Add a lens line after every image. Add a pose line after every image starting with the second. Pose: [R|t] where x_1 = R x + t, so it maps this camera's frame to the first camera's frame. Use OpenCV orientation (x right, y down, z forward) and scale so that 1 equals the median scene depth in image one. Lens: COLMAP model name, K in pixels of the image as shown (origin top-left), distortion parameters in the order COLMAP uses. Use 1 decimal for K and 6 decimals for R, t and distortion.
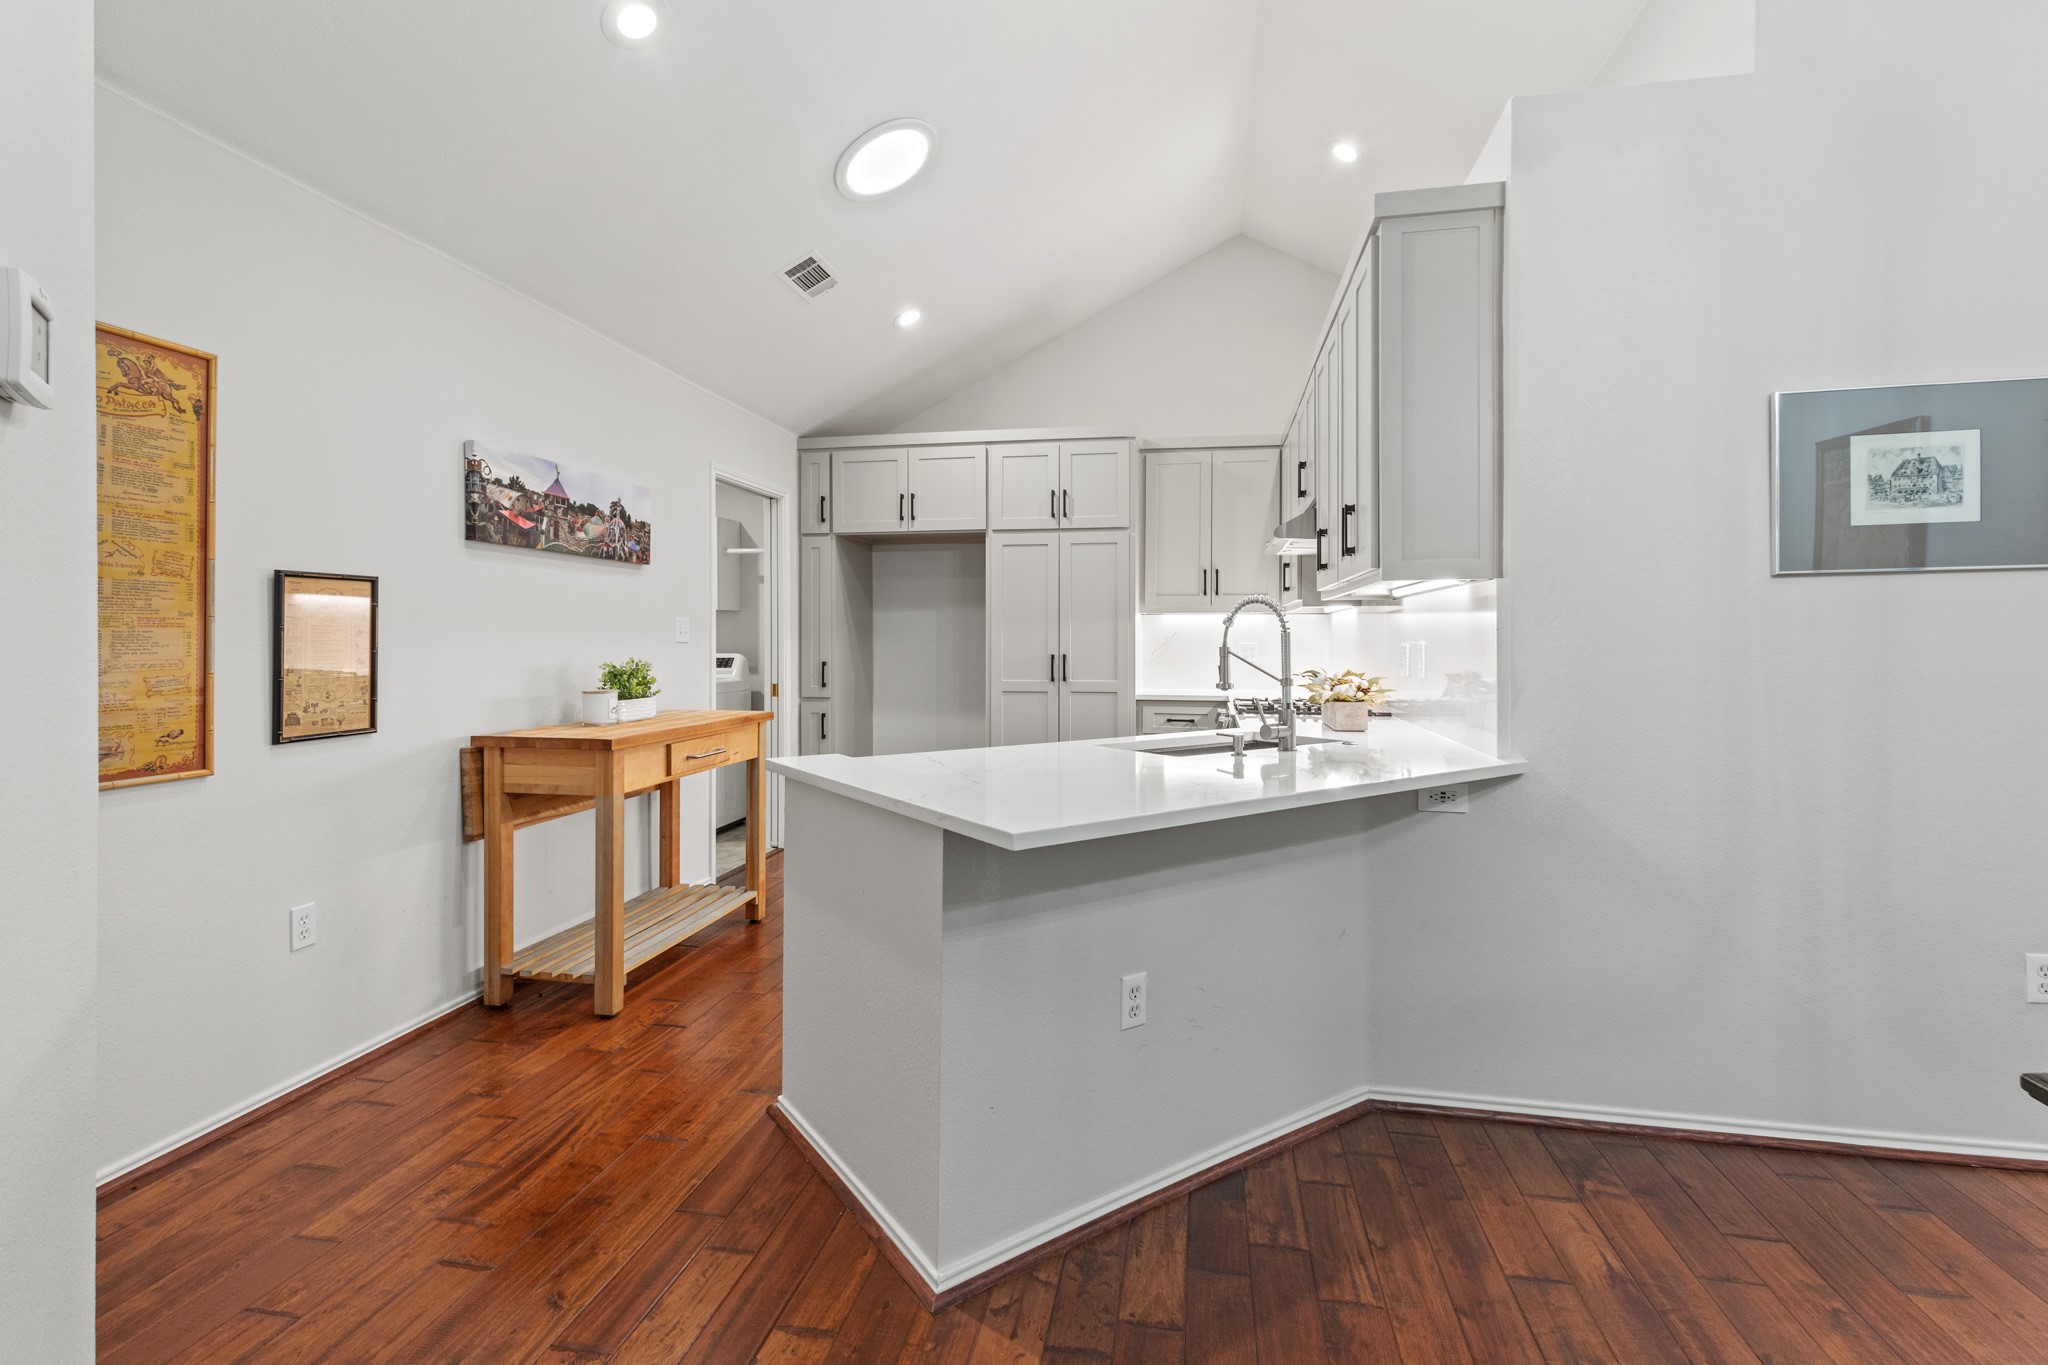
lens RADIAL K [[960.5, 0, 1026.3], [0, 960.5, 637.3], [0, 0, 1]] dist [0.013848, -0.000261]
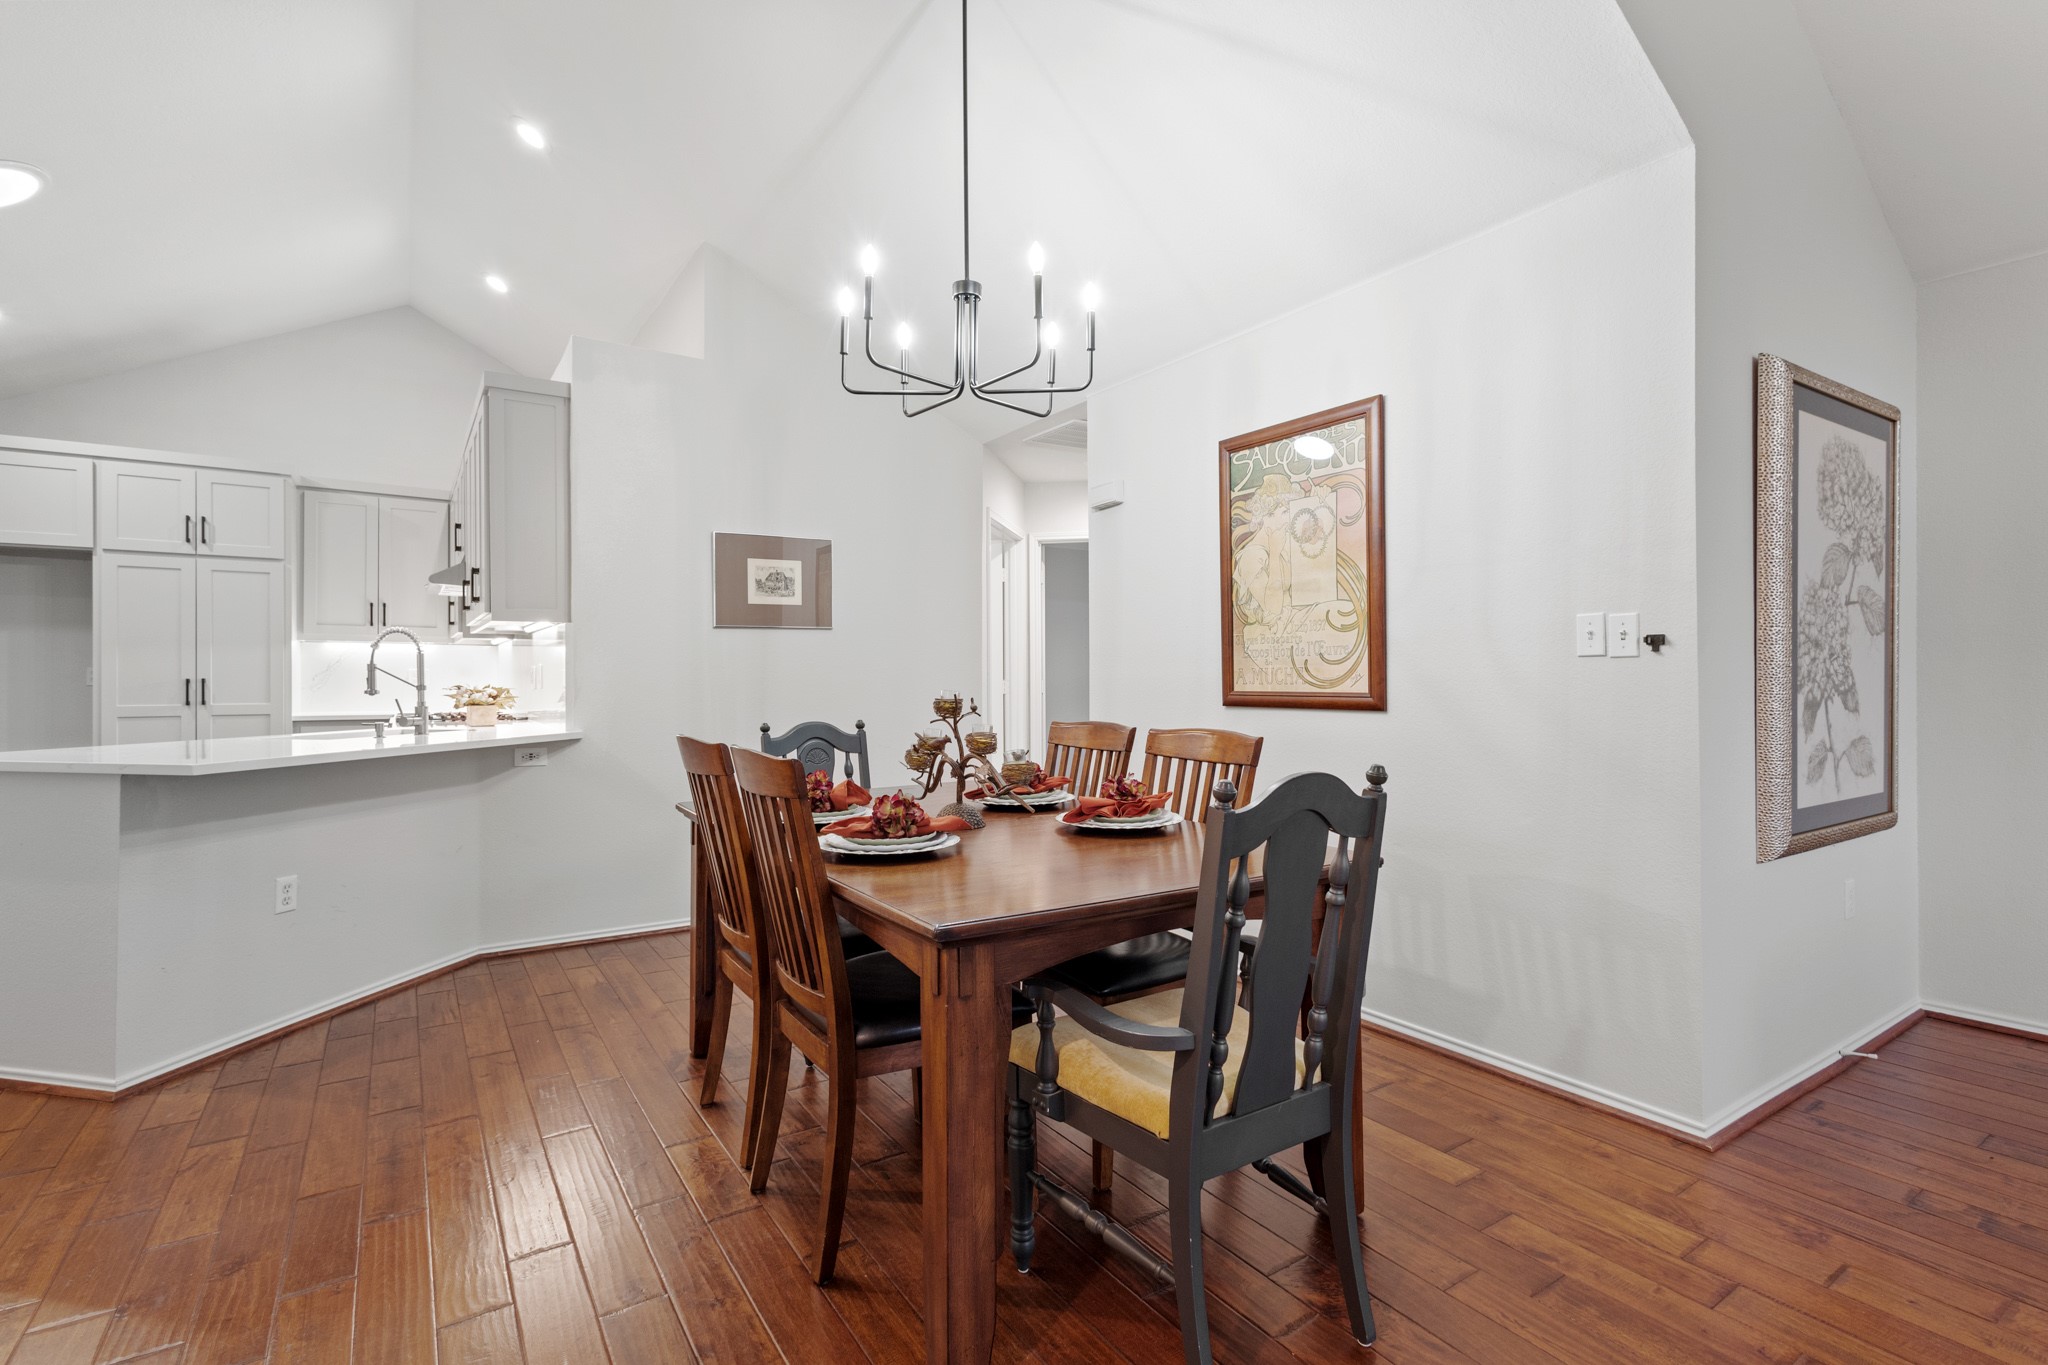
lens RADIAL K [[949.9, 0, 1026.8], [0, 949.9, 680.0], [0, 0, 1]] dist [0.018574, -0.005960]
pose [[0.721787, -0.000873, 0.692115, -0.045548], [-0.002178, 0.999991, 0.003532, 0.018184], [-0.692112, -0.004057, 0.721778, -0.446394]]
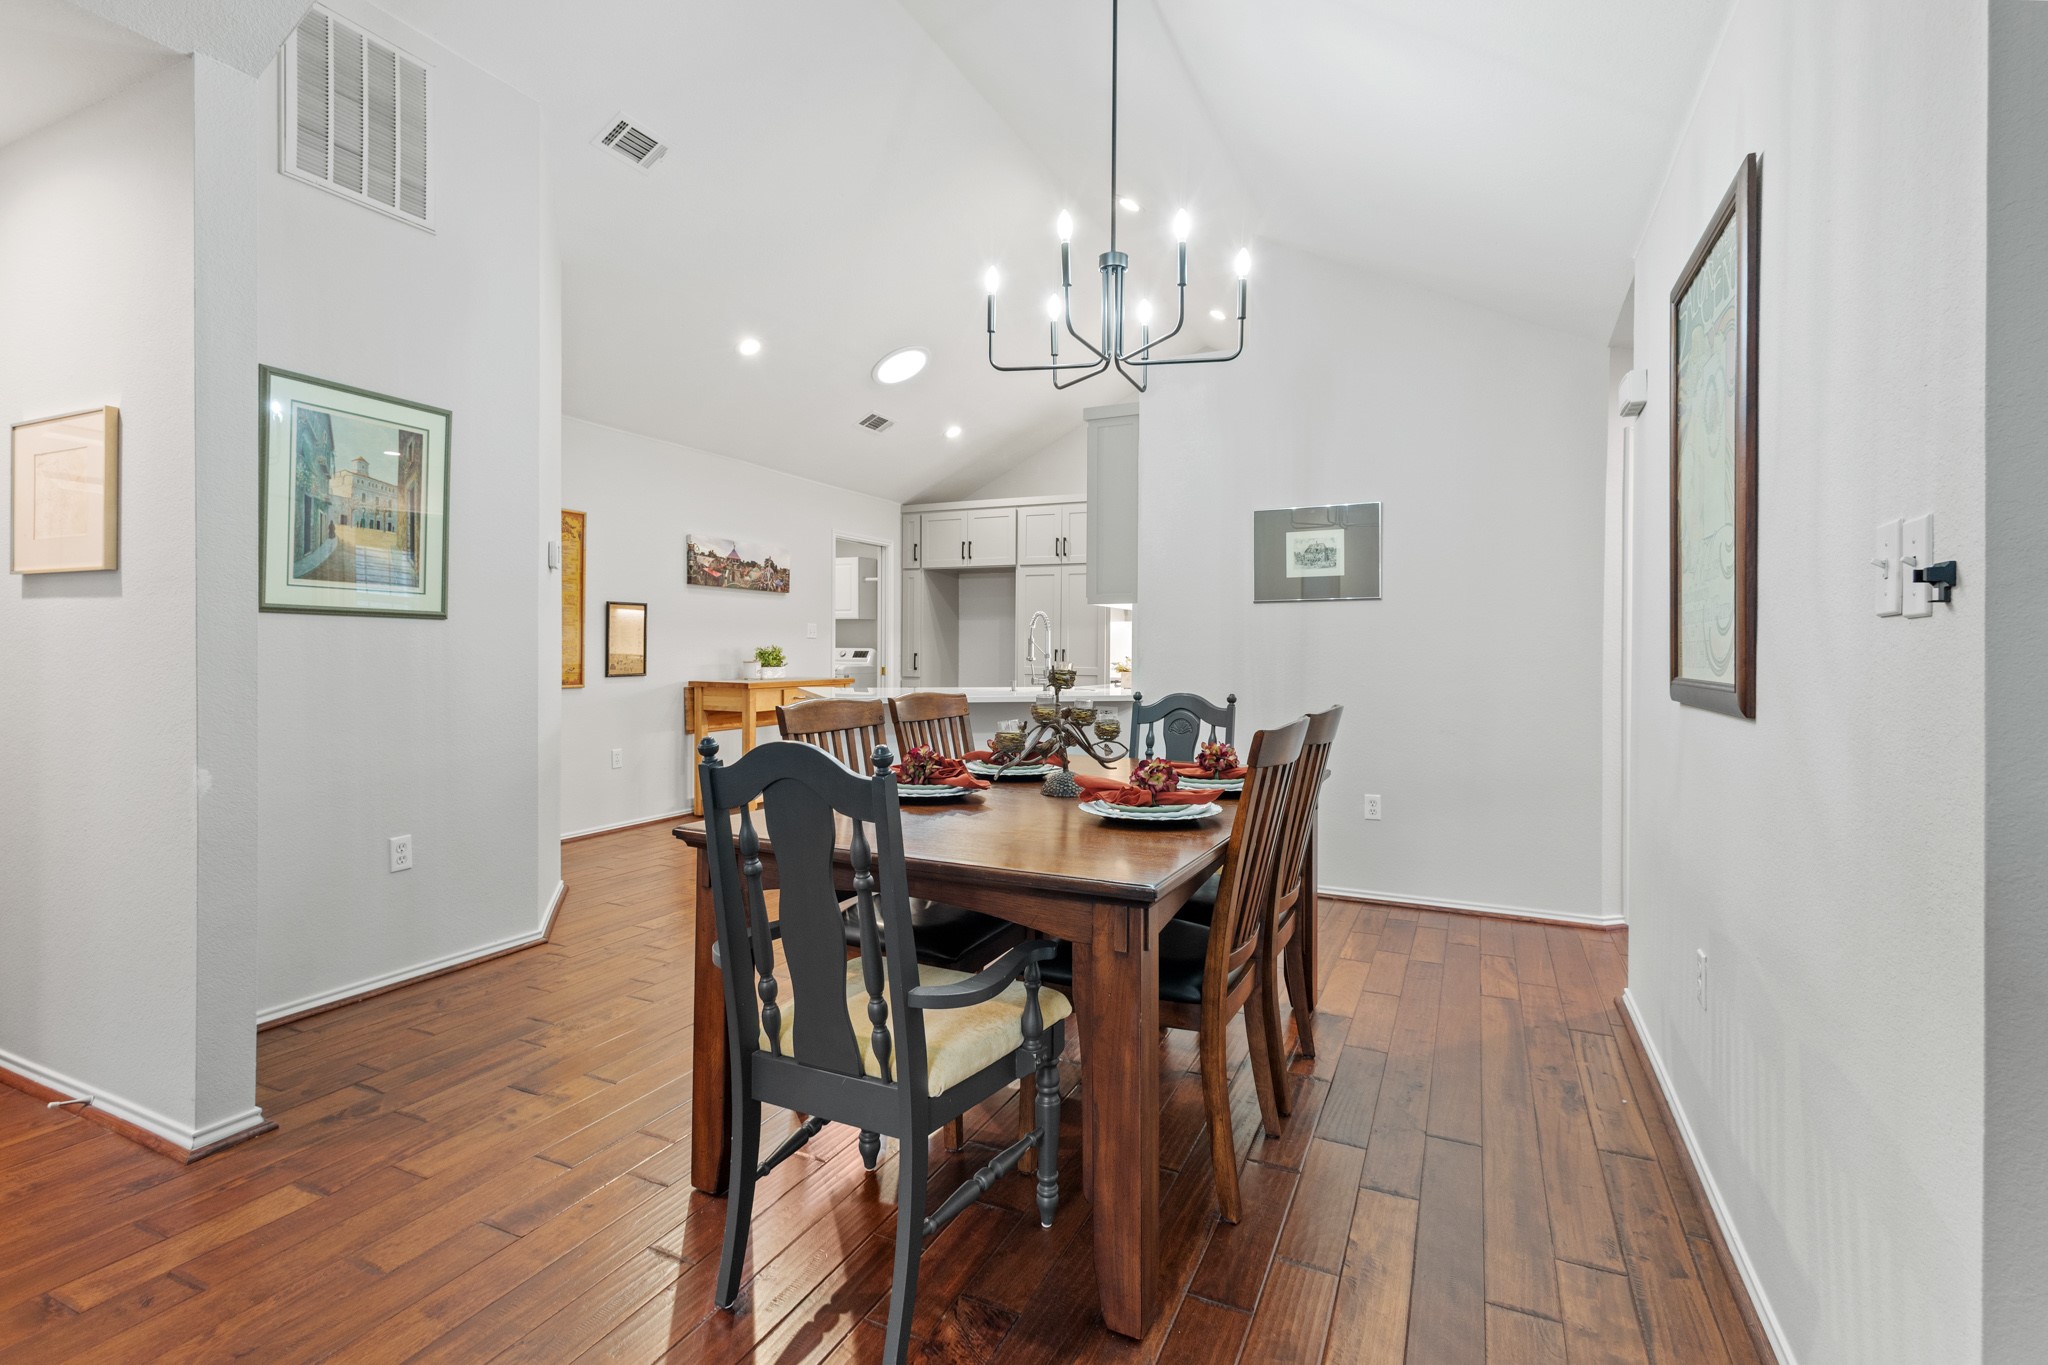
lens RADIAL K [[970.8, 0, 1022.3], [0, 970.8, 656.9], [0, 0, 1]] dist [0.003159, -0.000067]
pose [[0.967192, 0.011658, -0.253780, 0.470466], [-0.009030, 0.999893, 0.011521, 0.016582], [0.253887, -0.008851, 0.967193, -0.602688]]
